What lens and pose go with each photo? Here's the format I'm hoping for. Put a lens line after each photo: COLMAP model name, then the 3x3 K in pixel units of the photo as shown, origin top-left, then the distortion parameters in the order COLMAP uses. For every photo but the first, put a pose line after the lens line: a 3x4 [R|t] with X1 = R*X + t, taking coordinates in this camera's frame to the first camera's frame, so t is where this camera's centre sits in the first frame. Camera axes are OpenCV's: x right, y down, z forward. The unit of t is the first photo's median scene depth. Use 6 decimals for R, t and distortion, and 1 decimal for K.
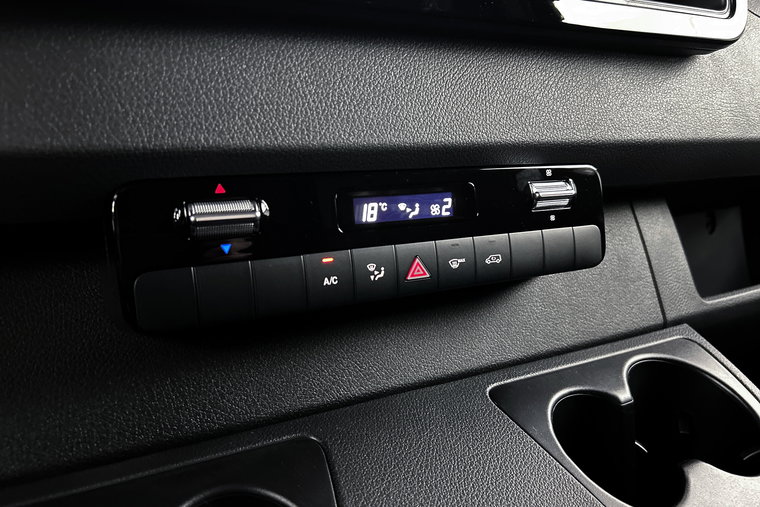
lens RADIAL K [[596.4, 0, 383.2], [0, 596.4, 255.7], [0, 0, 1]] dist [0.053123, -0.071144]
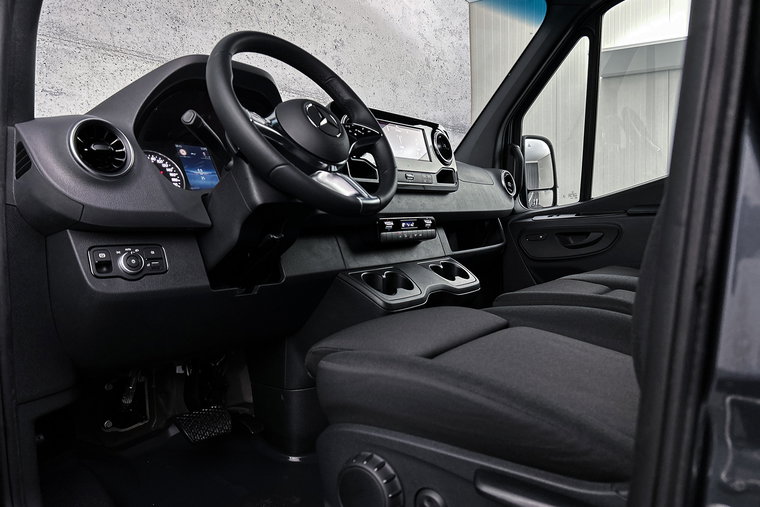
lens RADIAL K [[596.4, 0, 383.1], [0, 596.4, 260.8], [0, 0, 1]] dist [0.053123, -0.071144]
pose [[0.906302, -0.015866, 0.422333, -1.980492], [0.053167, 0.995636, -0.076691, 0.527281], [-0.419273, 0.091959, 0.903191, -3.013881]]
